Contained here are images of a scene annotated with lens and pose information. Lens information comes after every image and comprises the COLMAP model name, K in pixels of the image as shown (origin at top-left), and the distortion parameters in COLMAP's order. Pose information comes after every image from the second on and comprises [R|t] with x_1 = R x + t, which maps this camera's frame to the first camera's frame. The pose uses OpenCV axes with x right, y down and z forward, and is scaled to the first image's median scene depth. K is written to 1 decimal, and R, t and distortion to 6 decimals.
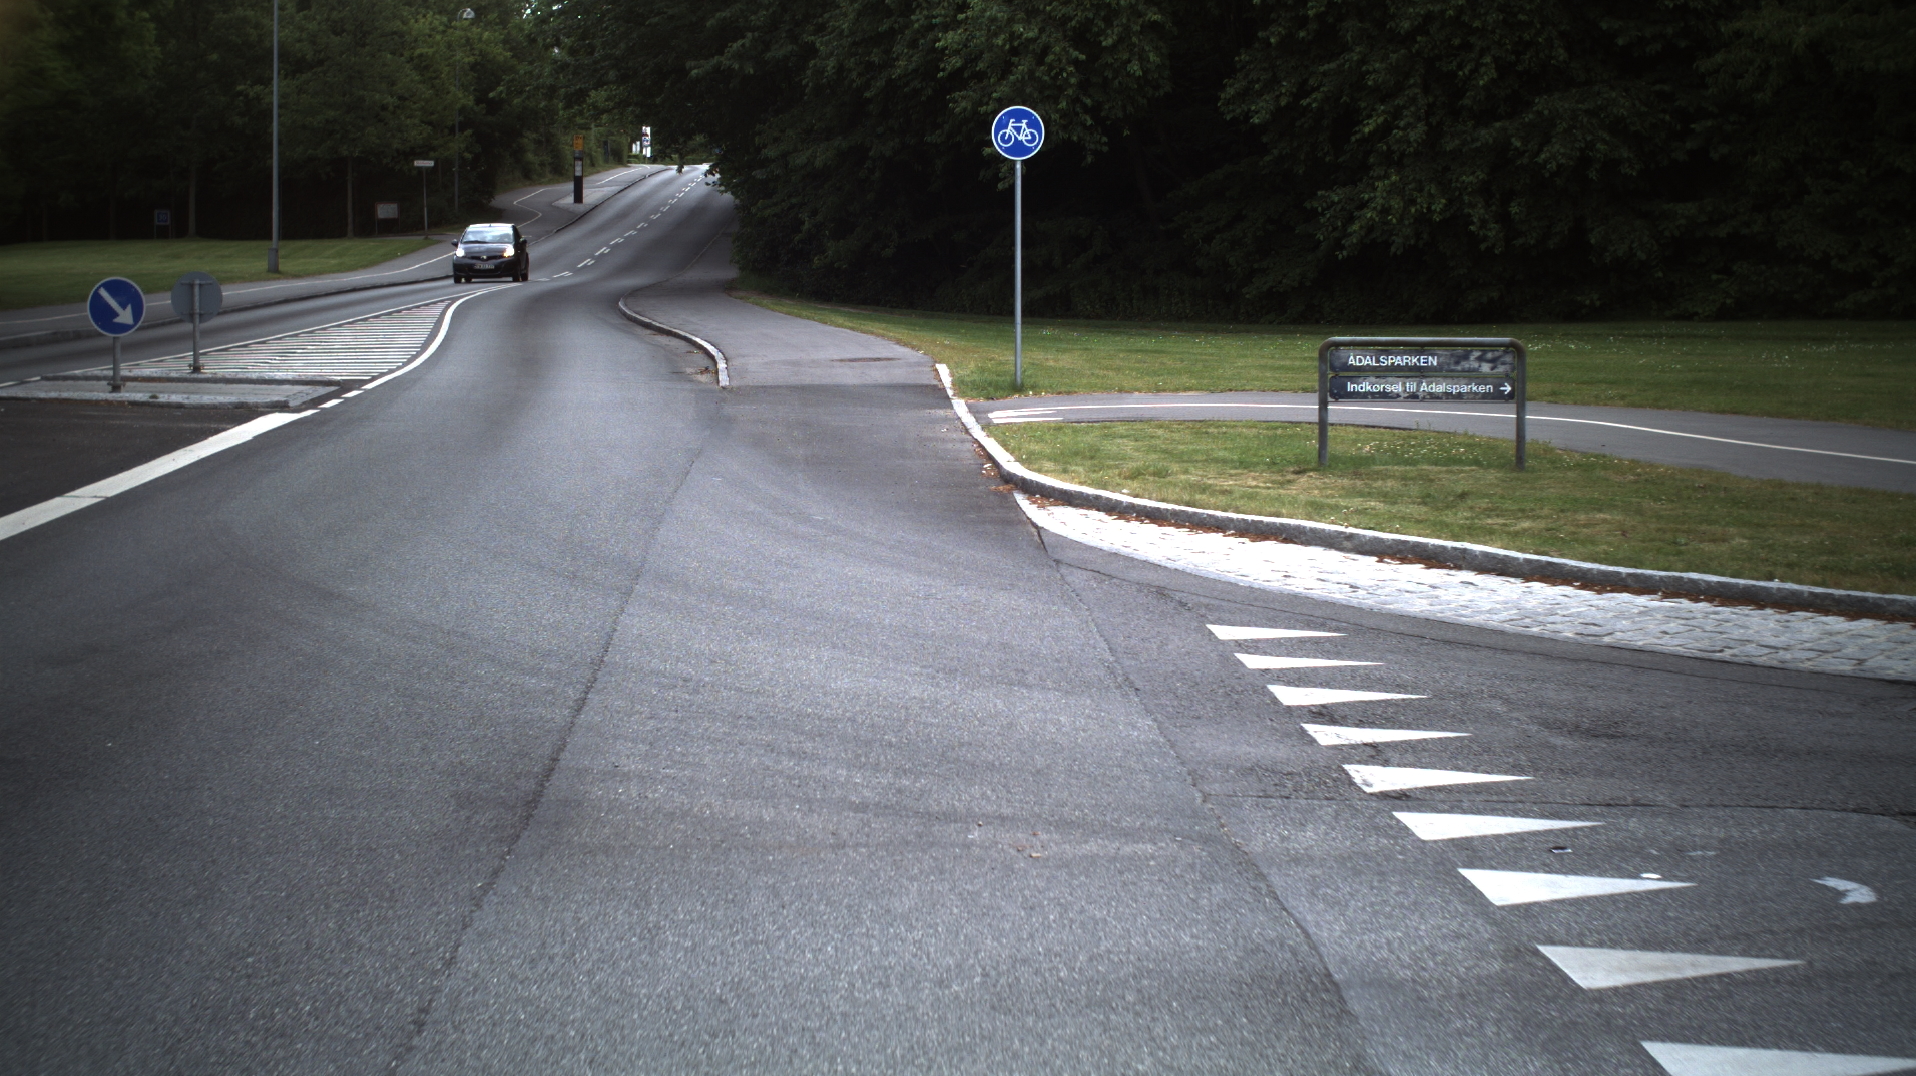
lens RADIAL K [[3315.1, 0, 958.0], [0, 3315.1, 538.0], [0, 0, 1]] dist [-0.273921, 0.282739]
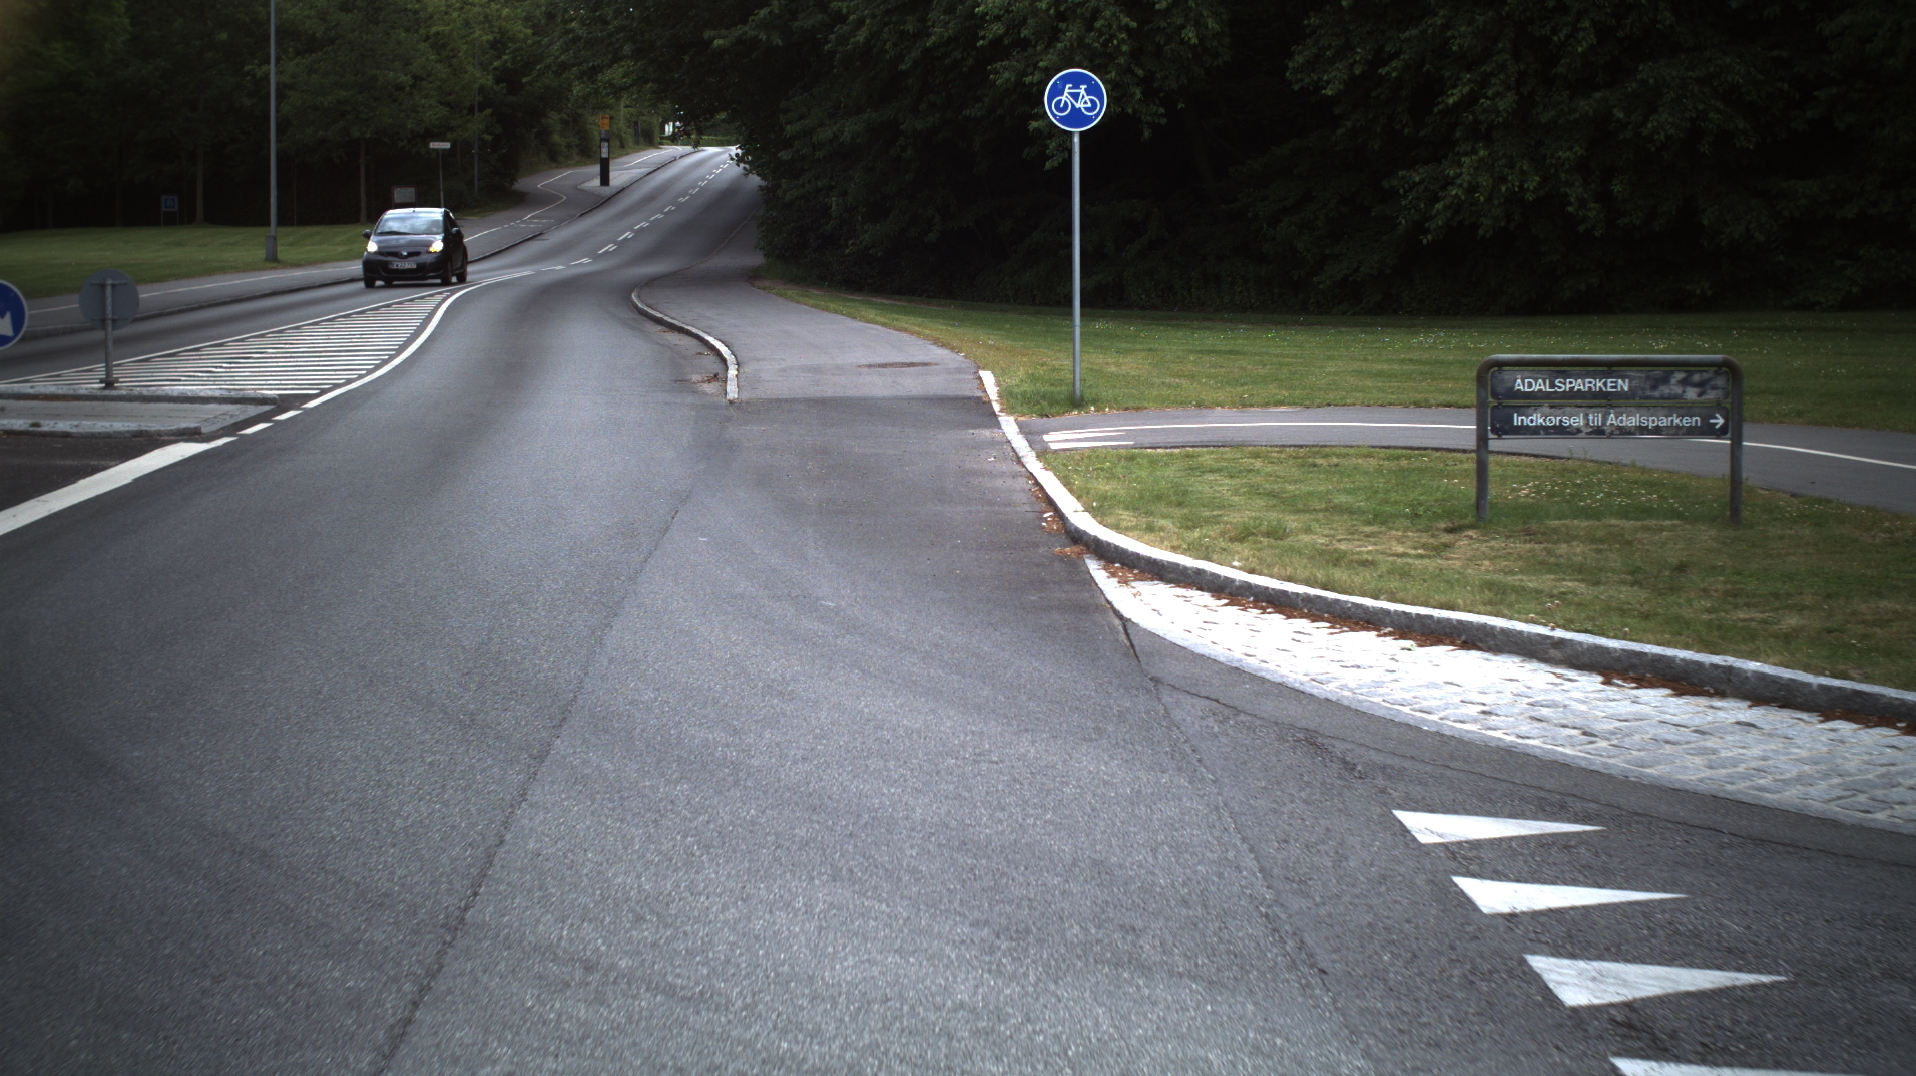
lens RADIAL K [[3315.1, 0, 958.0], [0, 3315.1, 538.0], [0, 0, 1]] dist [-0.273921, 0.282739]
pose [[0.999921, -0.004319, -0.011795, -0.001599], [0.004388, 0.999974, 0.005777, -0.010139], [0.011770, -0.005829, 0.999914, 0.100265]]
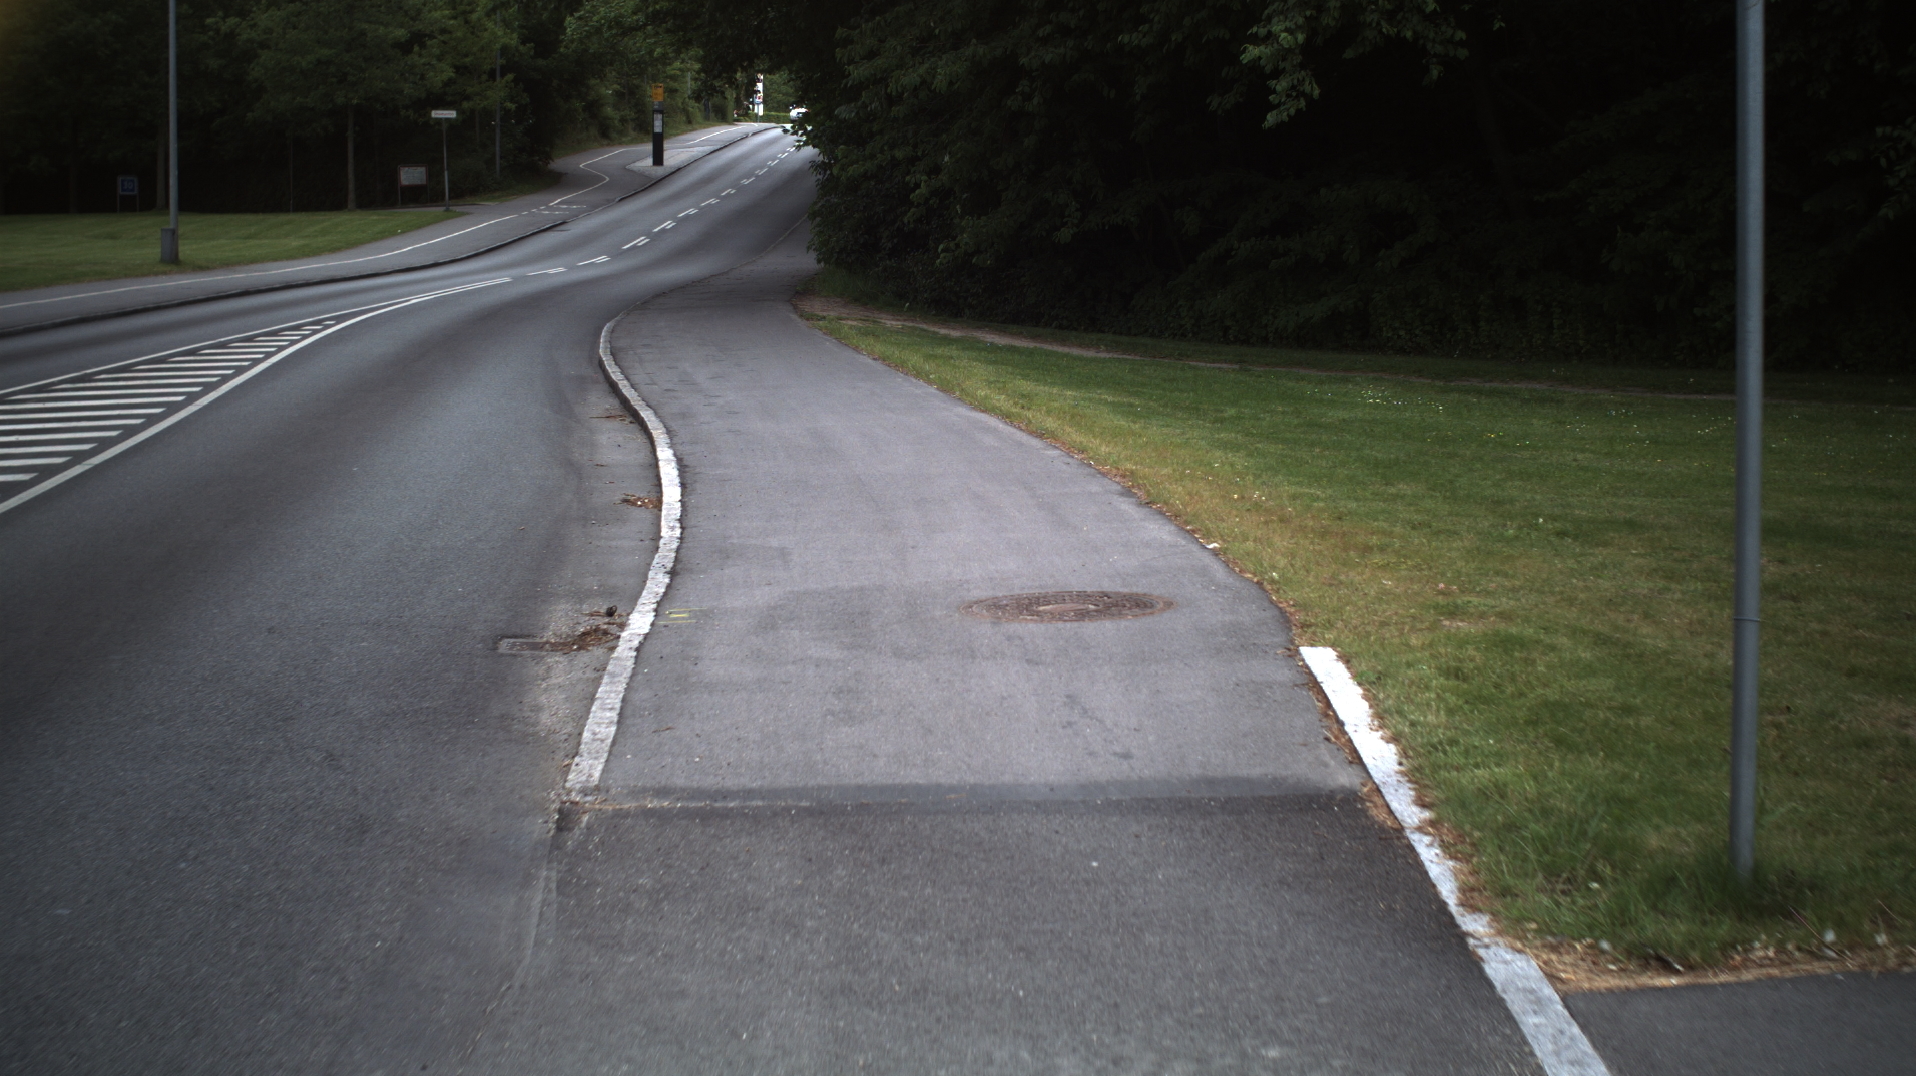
lens RADIAL K [[3315.1, 0, 958.0], [0, 3315.1, 538.0], [0, 0, 1]] dist [-0.273921, 0.282739]
pose [[0.999234, -0.001256, -0.039109, -0.019478], [0.001679, 0.999940, 0.010787, -0.048172], [0.039094, -0.010844, 0.999177, 0.500865]]
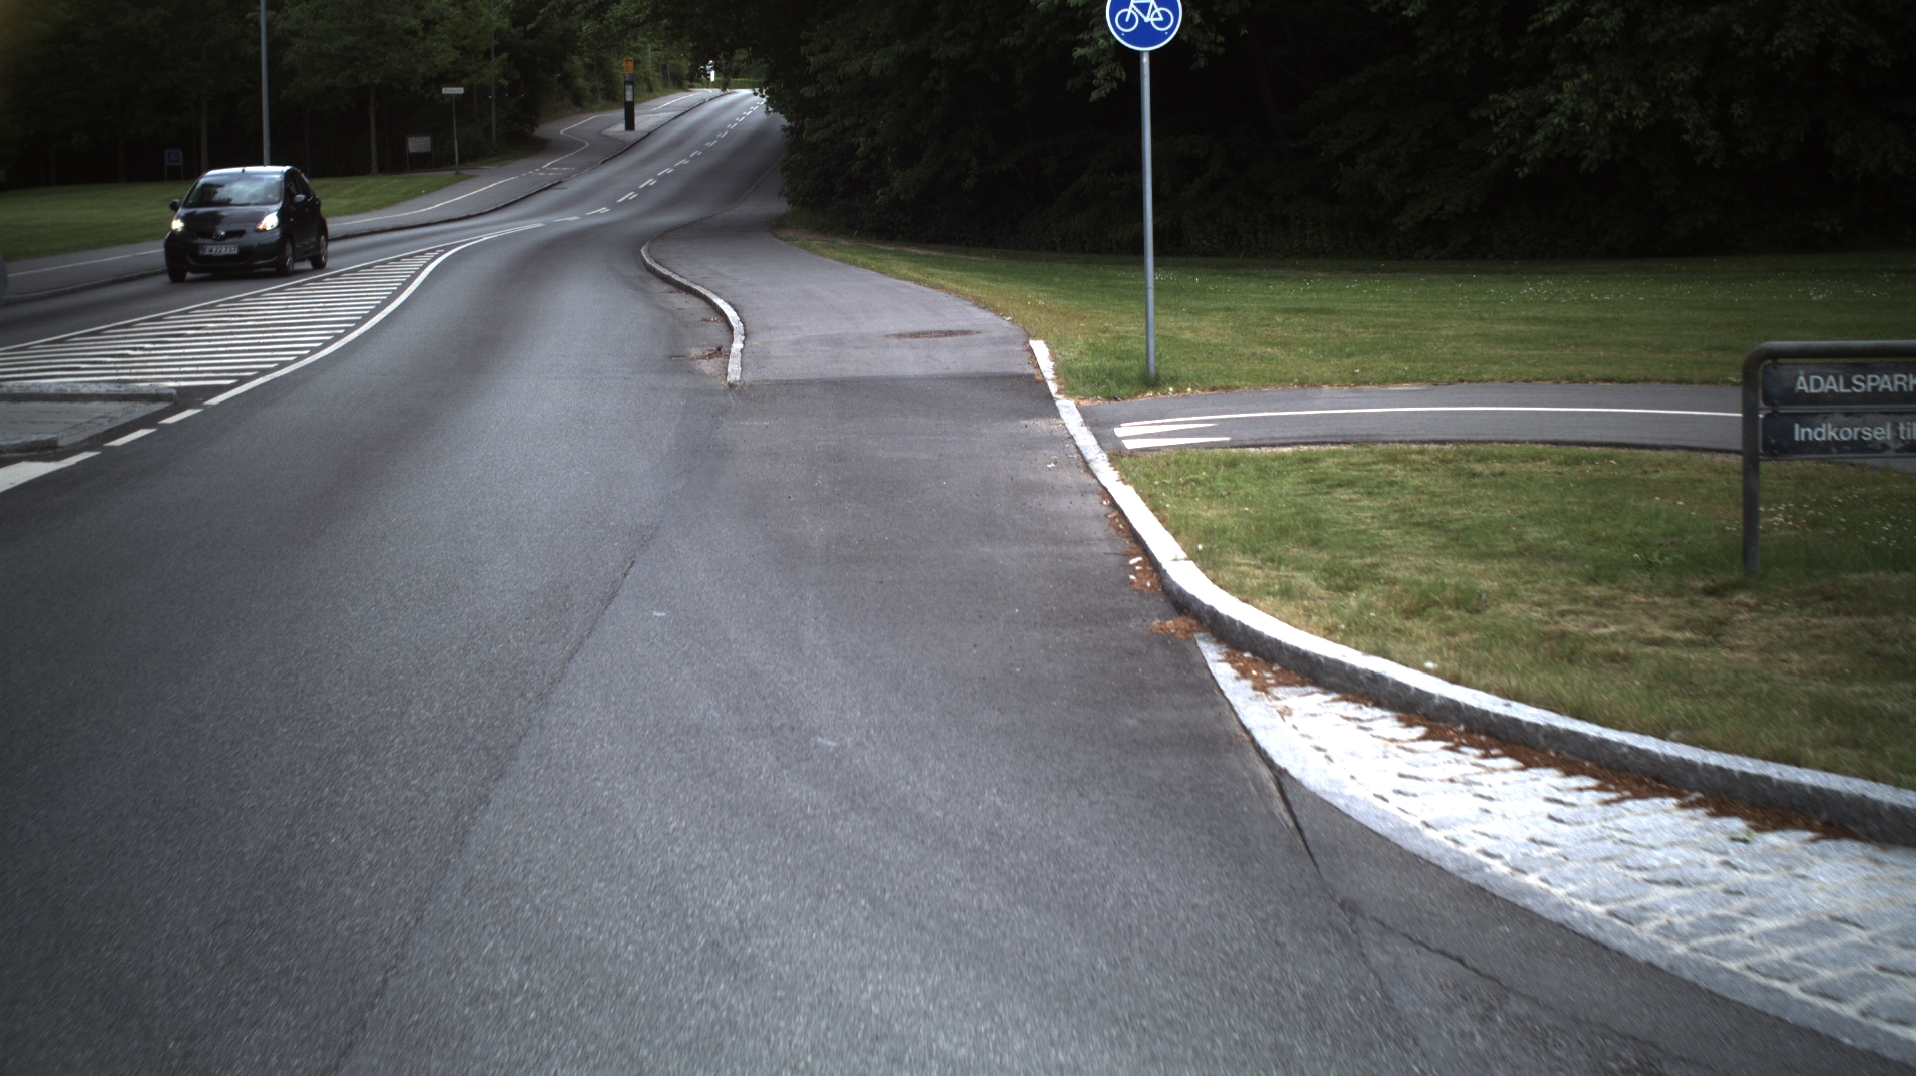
lens RADIAL K [[3315.1, 0, 958.0], [0, 3315.1, 538.0], [0, 0, 1]] dist [-0.273921, 0.282739]
pose [[0.999499, -0.019559, -0.024891, -0.003758], [0.020146, 0.999520, 0.023530, -0.019417], [0.024419, -0.024020, 0.999413, 0.201269]]
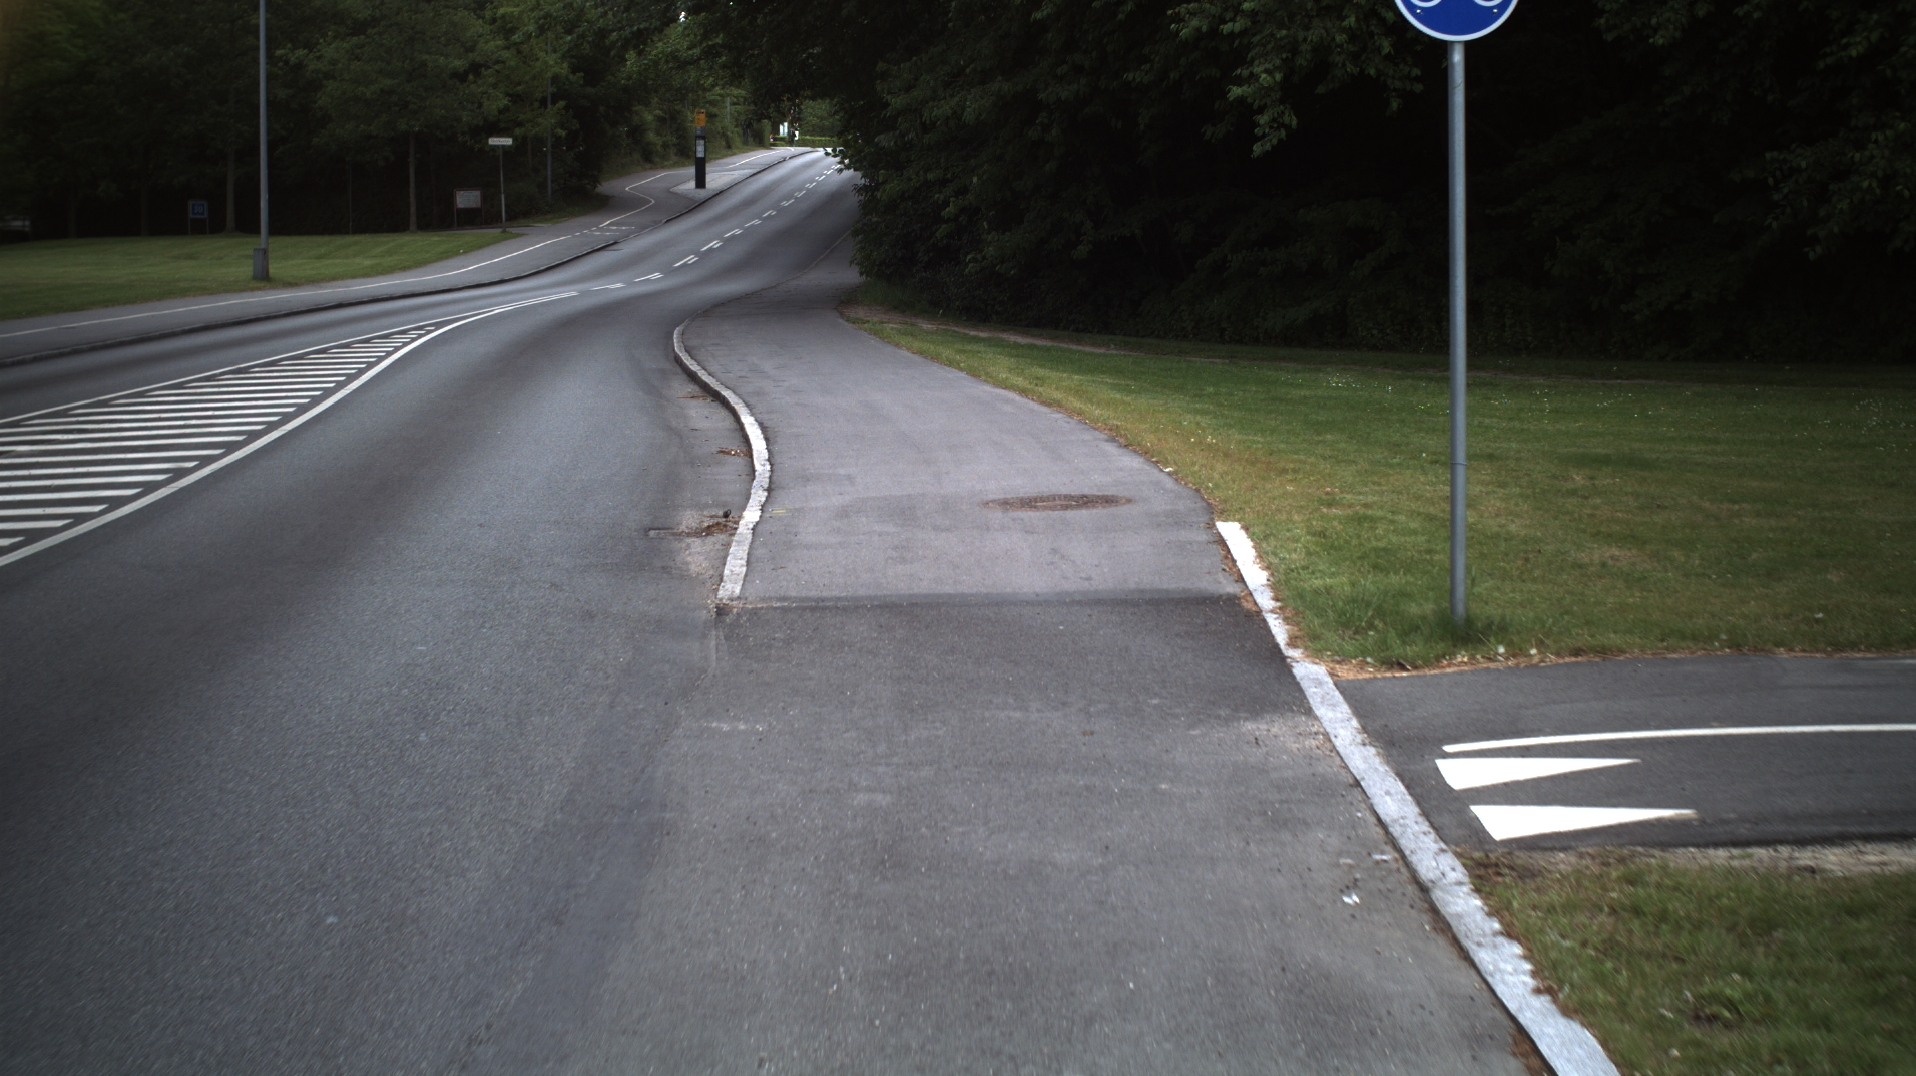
lens RADIAL K [[3315.1, 0, 958.0], [0, 3315.1, 538.0], [0, 0, 1]] dist [-0.273921, 0.282739]
pose [[0.998760, -0.005557, -0.049476, -0.014153], [0.005774, 0.999974, 0.004252, -0.038111], [0.049451, -0.004532, 0.998766, 0.401294]]
